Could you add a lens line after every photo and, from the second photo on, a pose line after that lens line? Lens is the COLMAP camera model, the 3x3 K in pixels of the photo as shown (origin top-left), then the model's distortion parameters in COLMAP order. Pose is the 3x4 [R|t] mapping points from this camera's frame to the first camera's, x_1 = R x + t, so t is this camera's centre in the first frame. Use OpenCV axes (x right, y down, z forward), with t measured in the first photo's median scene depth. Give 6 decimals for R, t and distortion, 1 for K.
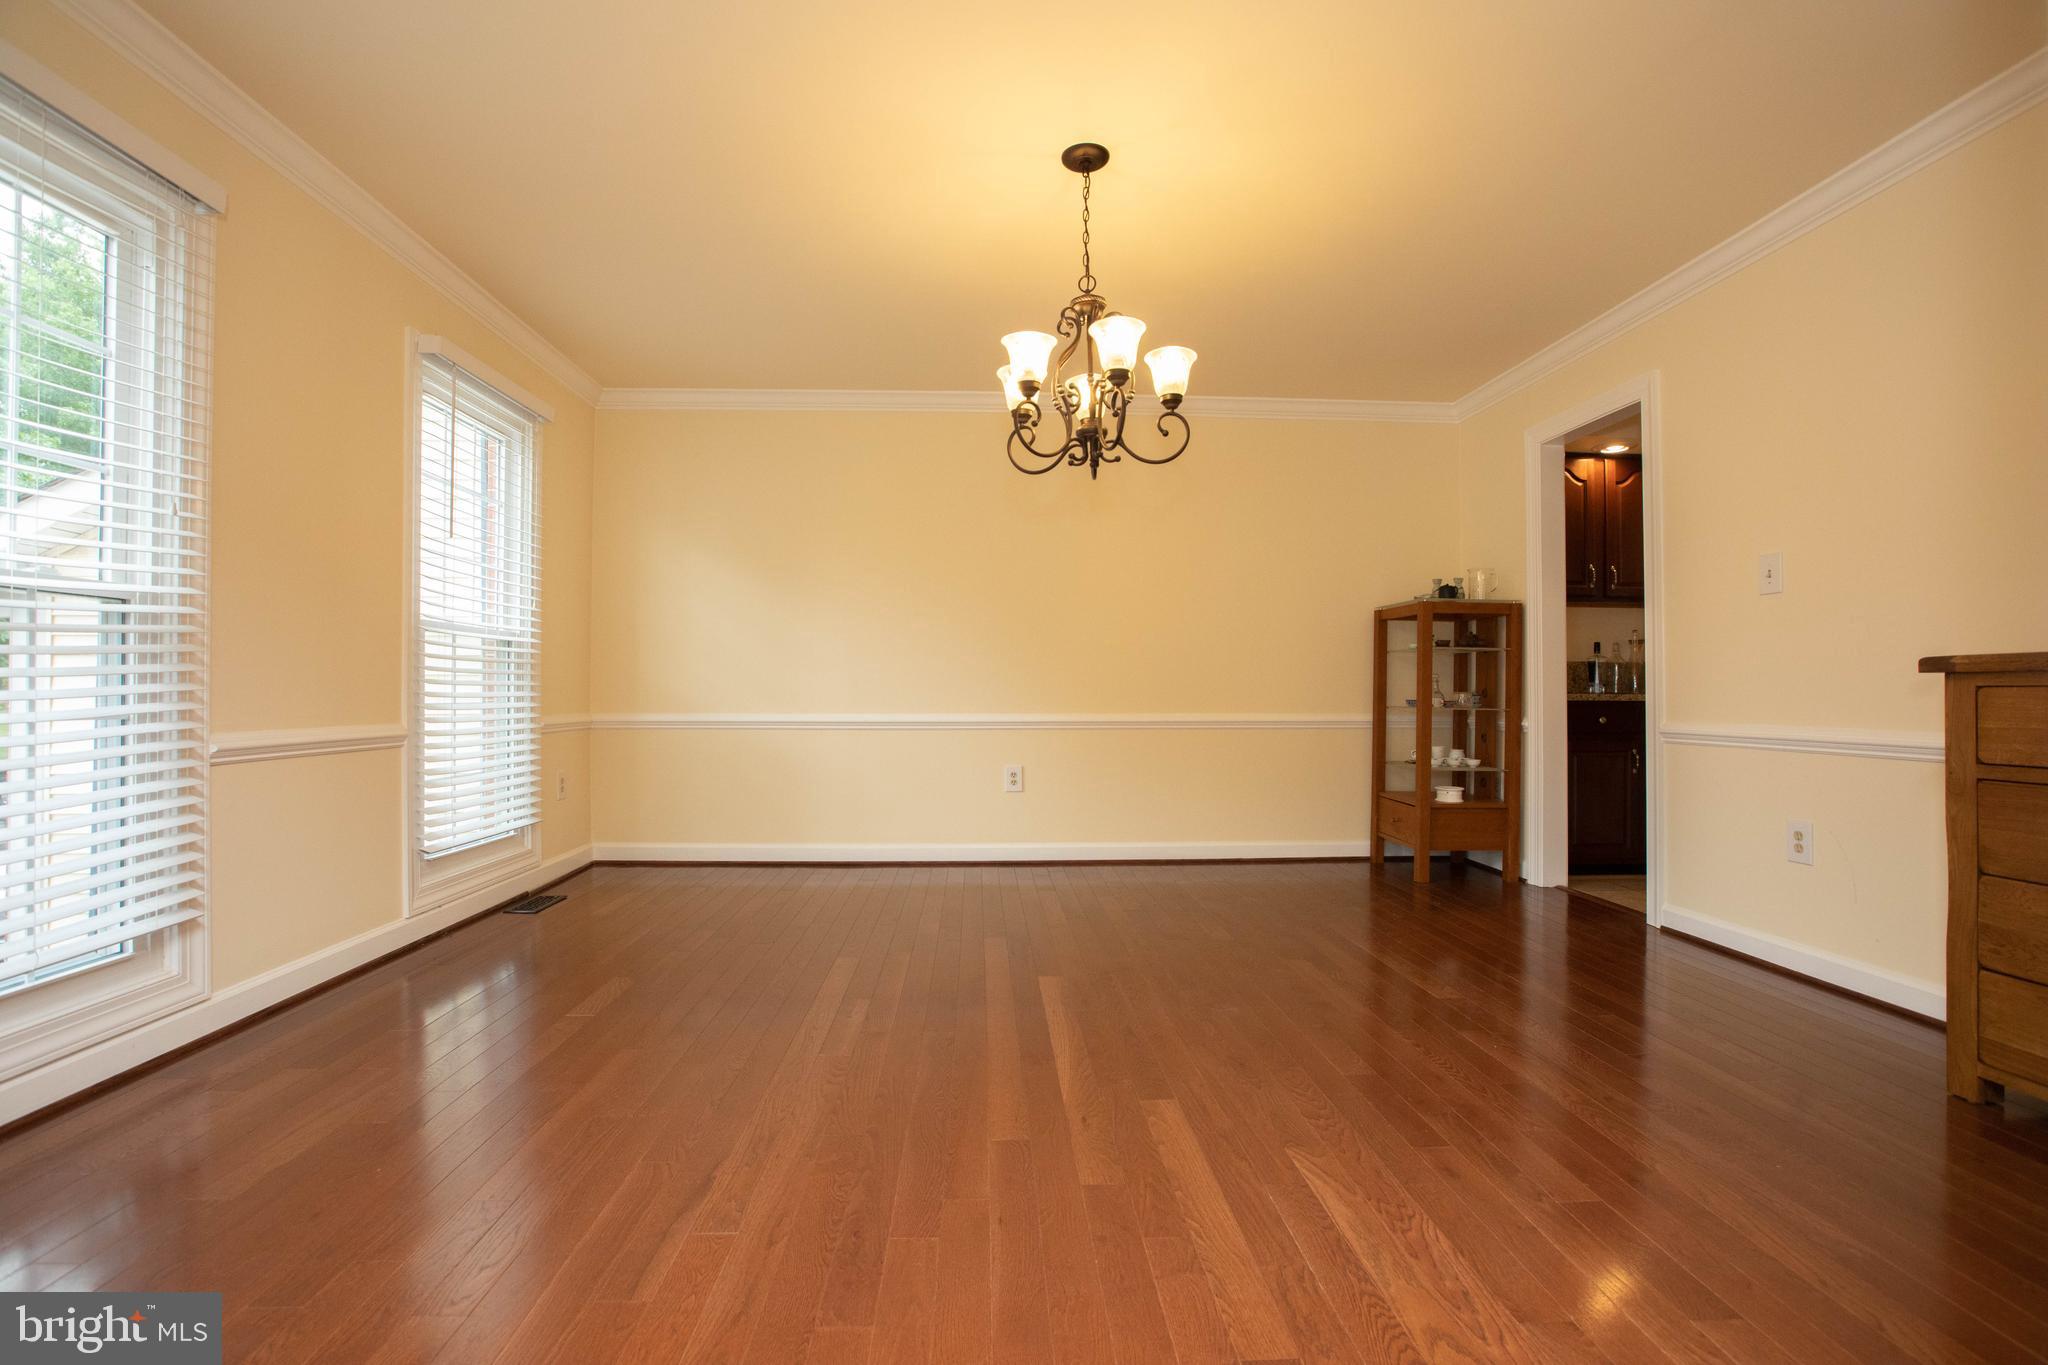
lens RADIAL K [[927.8, 0, 1024.0], [0, 927.8, 682.5], [0, 0, 1]] dist [-0.024916, 0.000606]
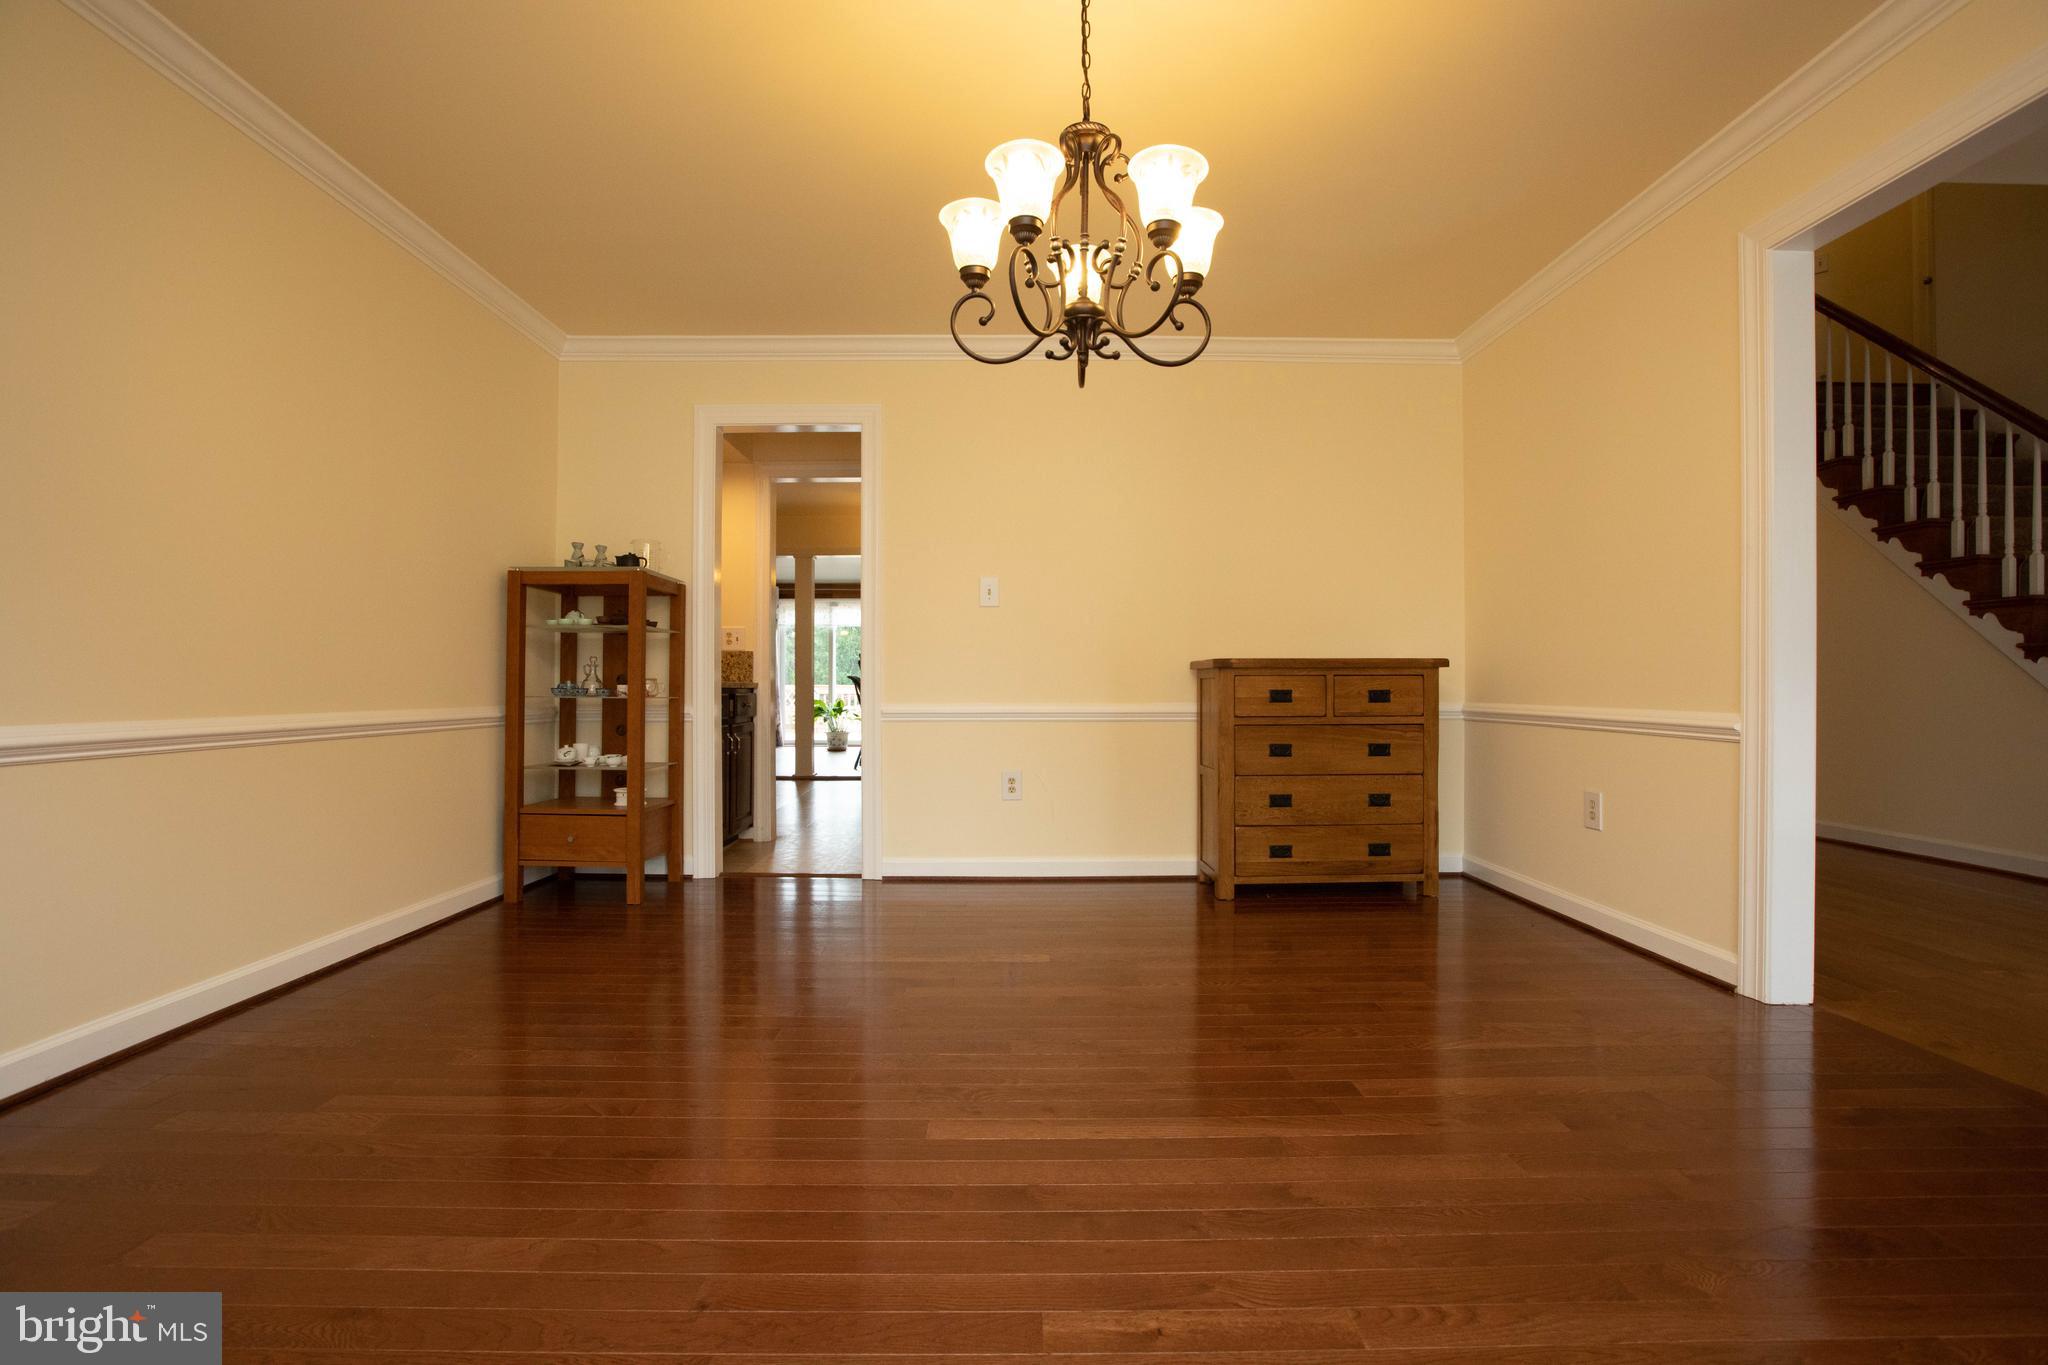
lens RADIAL K [[927.8, 0, 1024.0], [0, 927.8, 682.5], [0, 0, 1]] dist [-0.024916, 0.000606]
pose [[0.027594, -0.000169, 0.999619, -0.615602], [-0.017319, 0.999850, 0.000647, 0.012620], [-0.999469, -0.017330, 0.027587, 0.957666]]
